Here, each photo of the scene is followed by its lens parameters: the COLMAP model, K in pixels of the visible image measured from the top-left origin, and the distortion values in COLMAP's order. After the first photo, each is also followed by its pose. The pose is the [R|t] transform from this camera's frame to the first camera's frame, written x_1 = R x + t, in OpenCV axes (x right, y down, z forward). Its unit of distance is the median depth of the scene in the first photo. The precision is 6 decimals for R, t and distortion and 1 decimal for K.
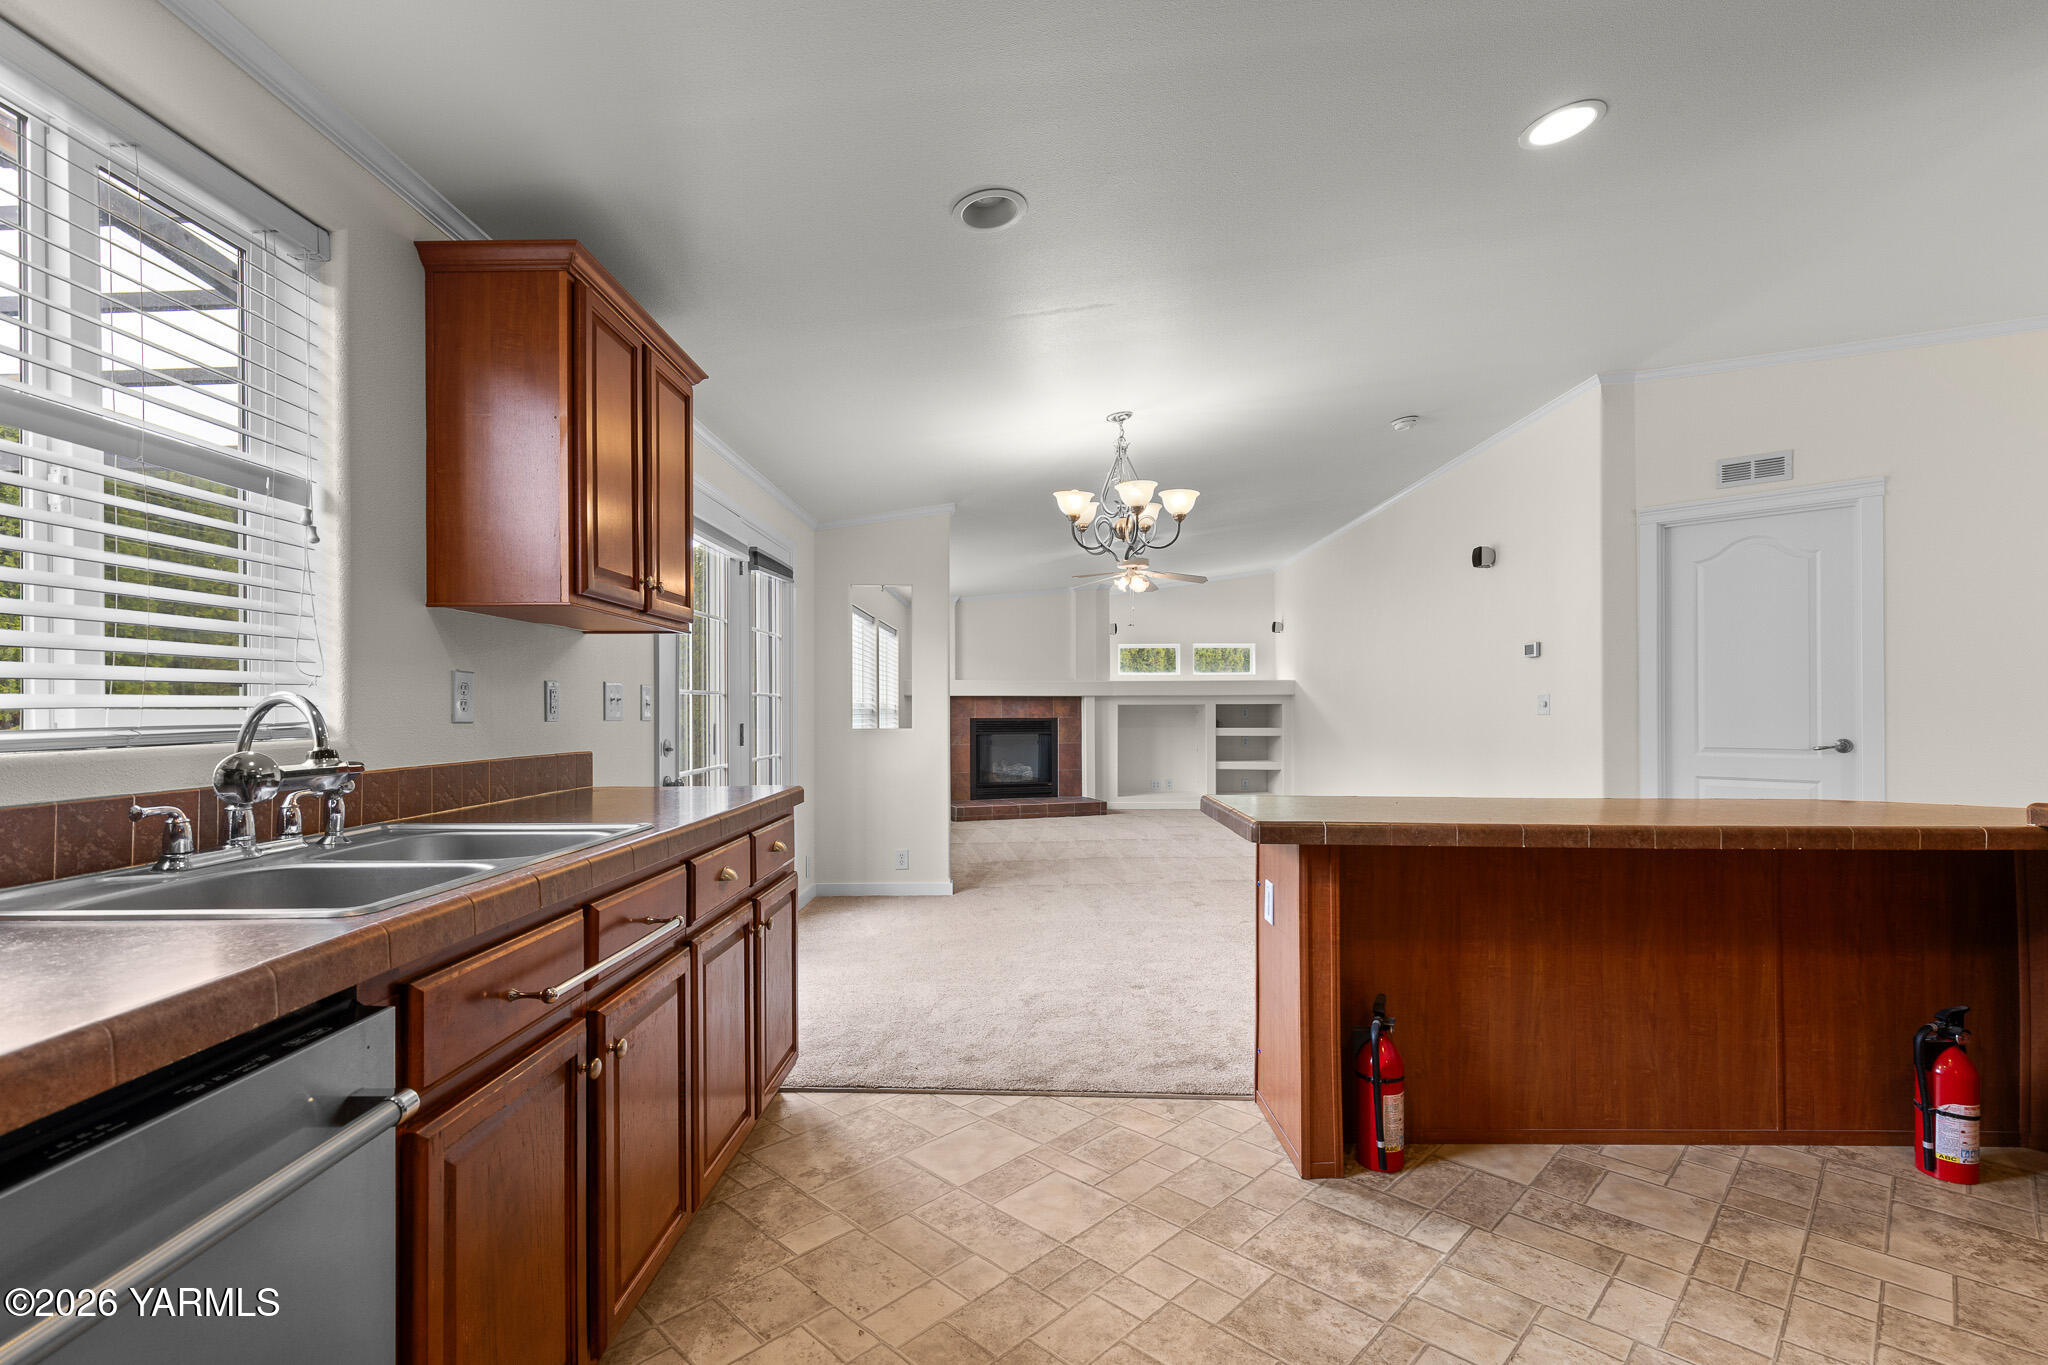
lens RADIAL K [[929.4, 0, 1030.6], [0, 929.4, 699.4], [0, 0, 1]] dist [0.009830, -0.000095]
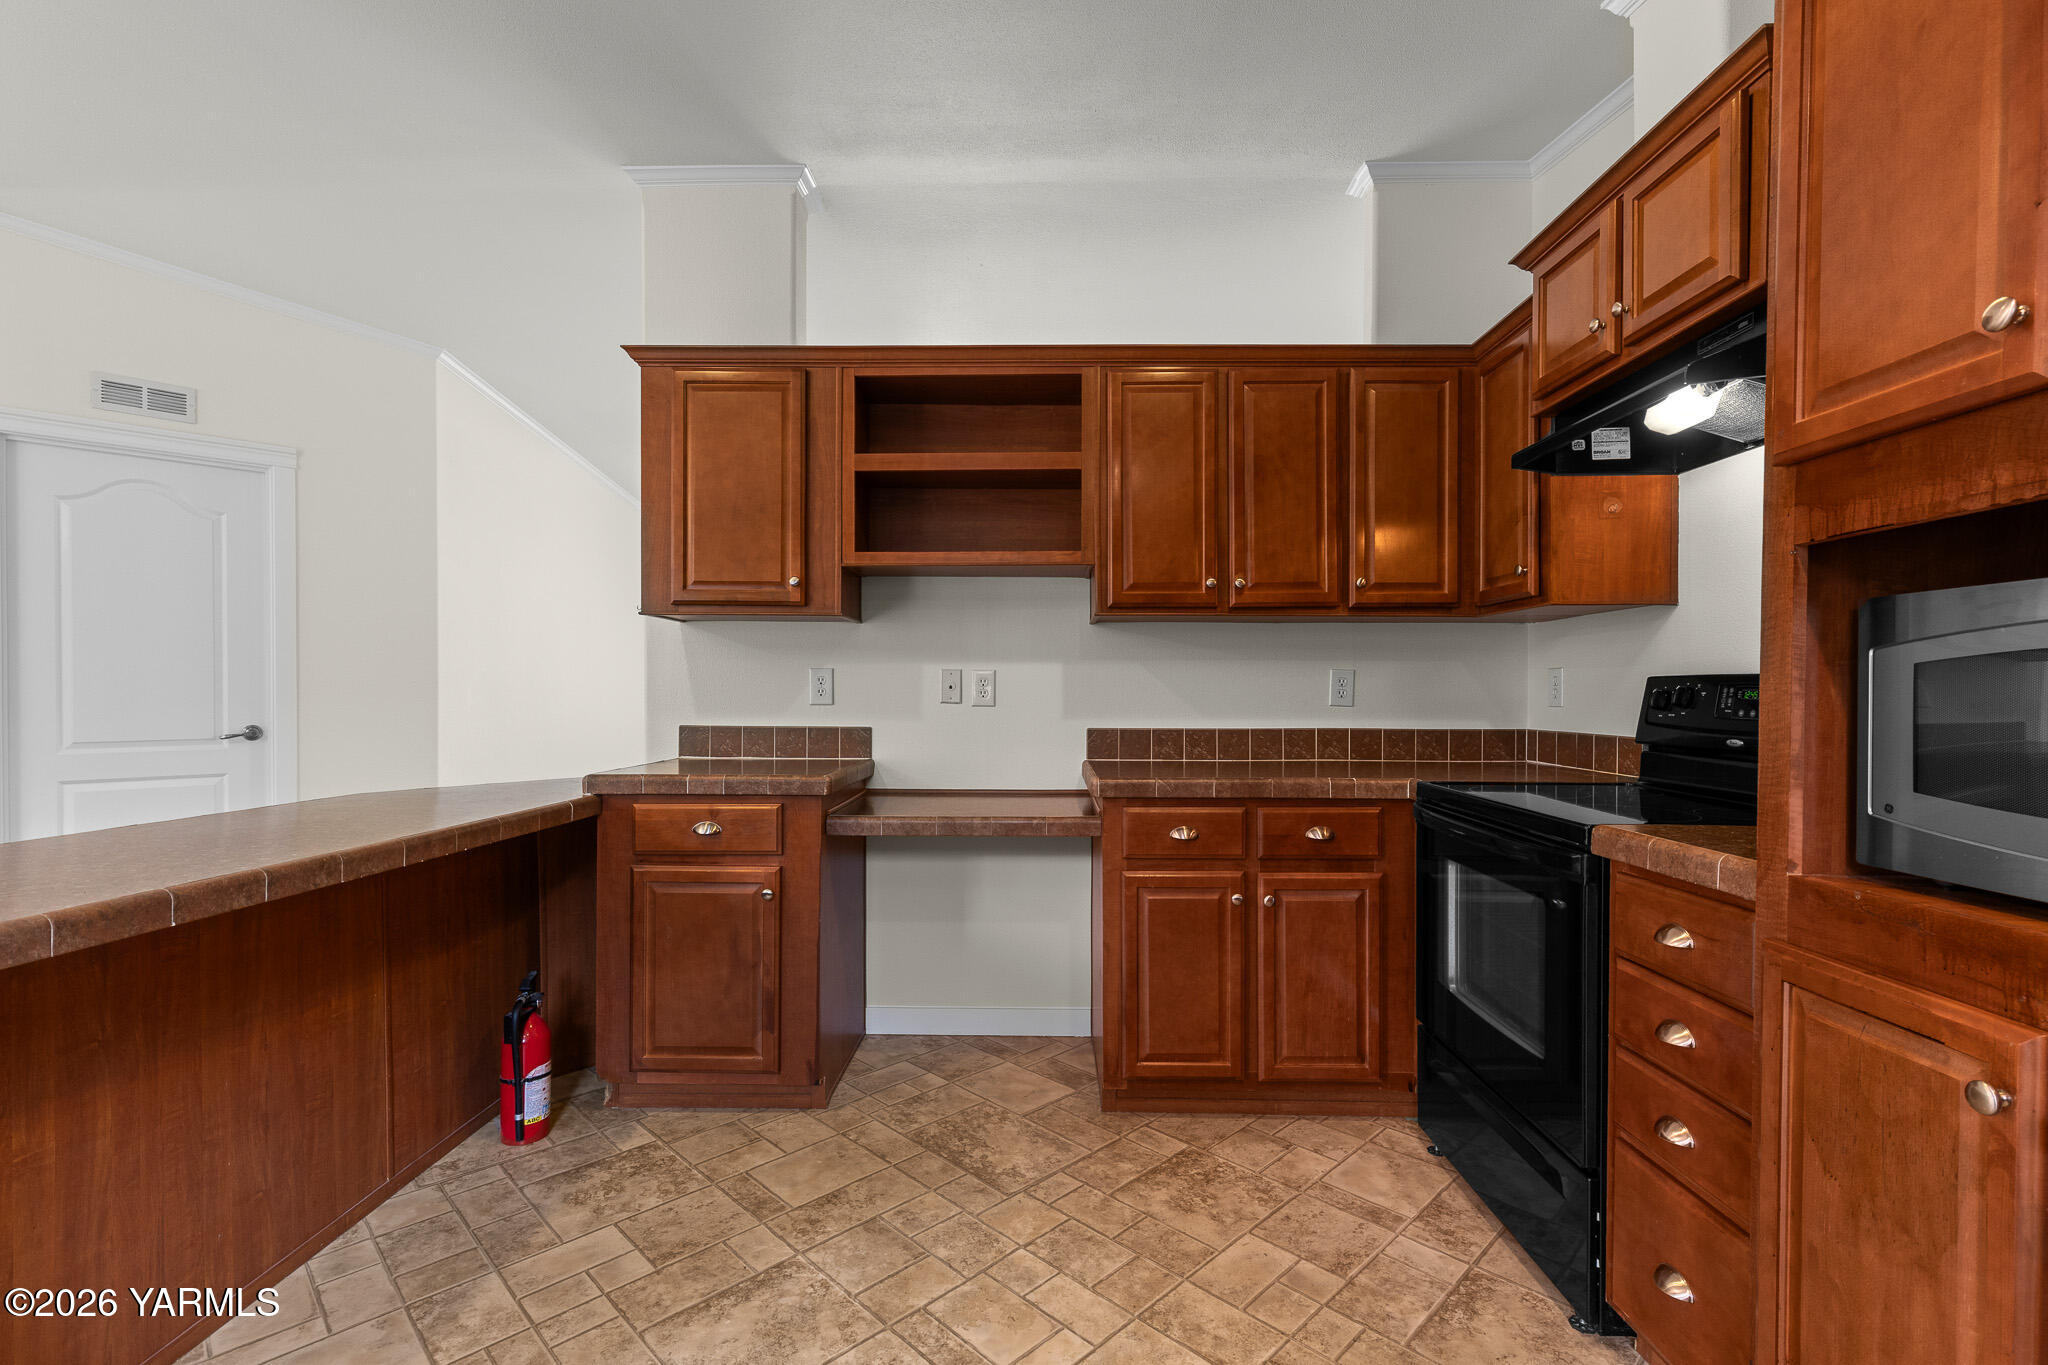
lens RADIAL K [[920.7, 0, 1032.4], [0, 920.7, 701.4], [0, 0, 1]] dist [0.005898, -0.001485]
pose [[0.013341, -0.006976, 0.999887, -0.041140], [-0.012577, 0.999895, 0.007144, 0.004981], [-0.999832, -0.012671, 0.013252, 0.398190]]
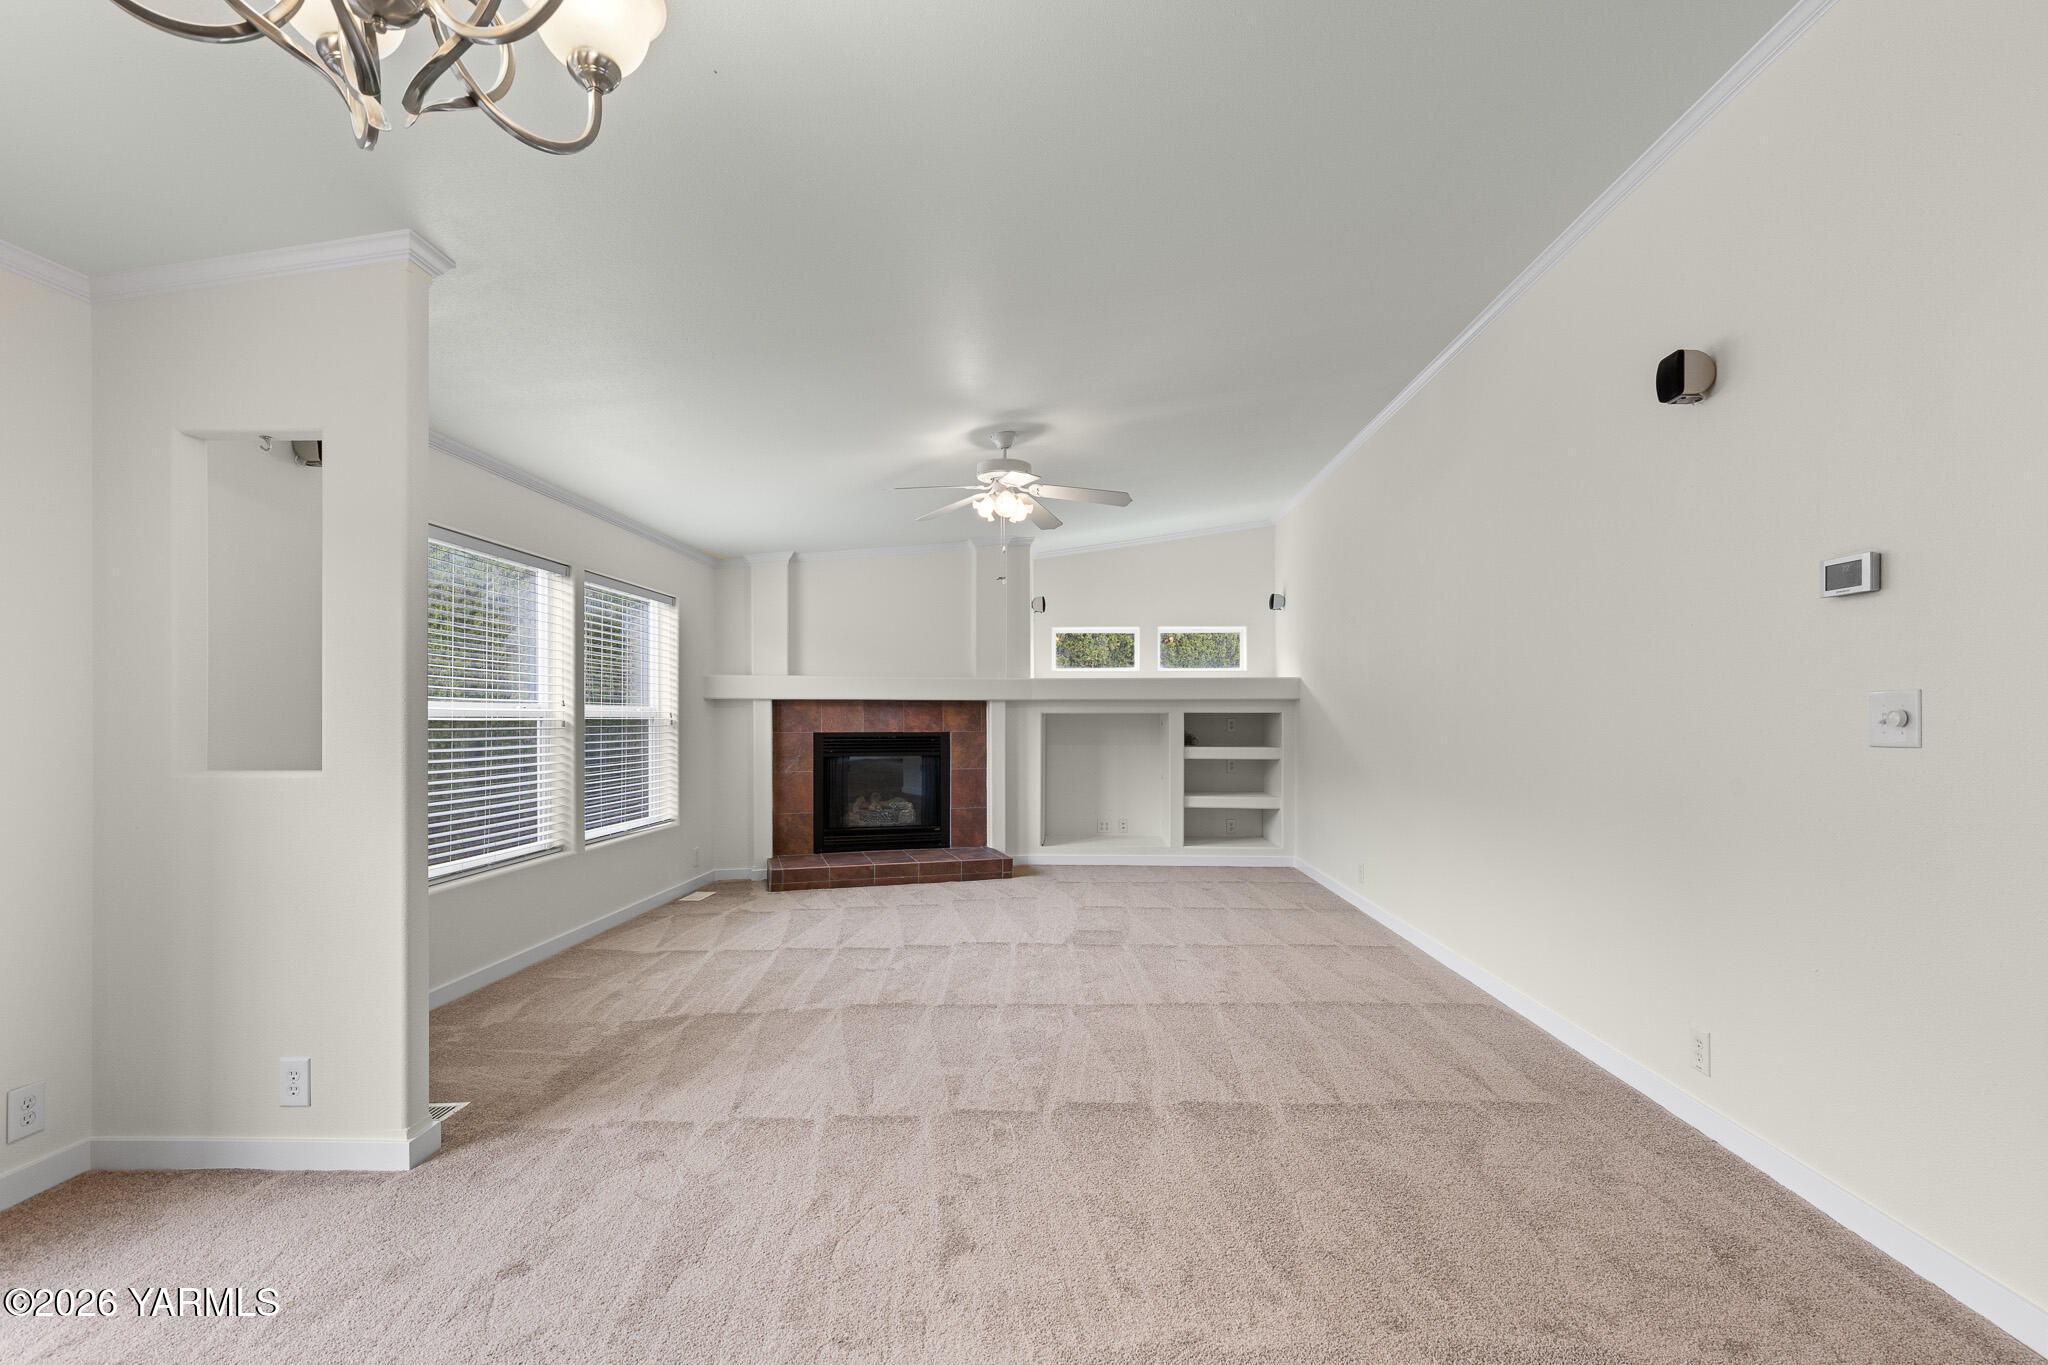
lens RADIAL K [[929.4, 0, 1030.6], [0, 929.4, 699.4], [0, 0, 1]] dist [0.009830, -0.000095]
pose [[0.999355, 0.002412, -0.035831, 0.484548], [-0.002677, 0.999969, -0.007351, 0.002834], [0.035813, 0.007443, 0.999331, 1.364162]]
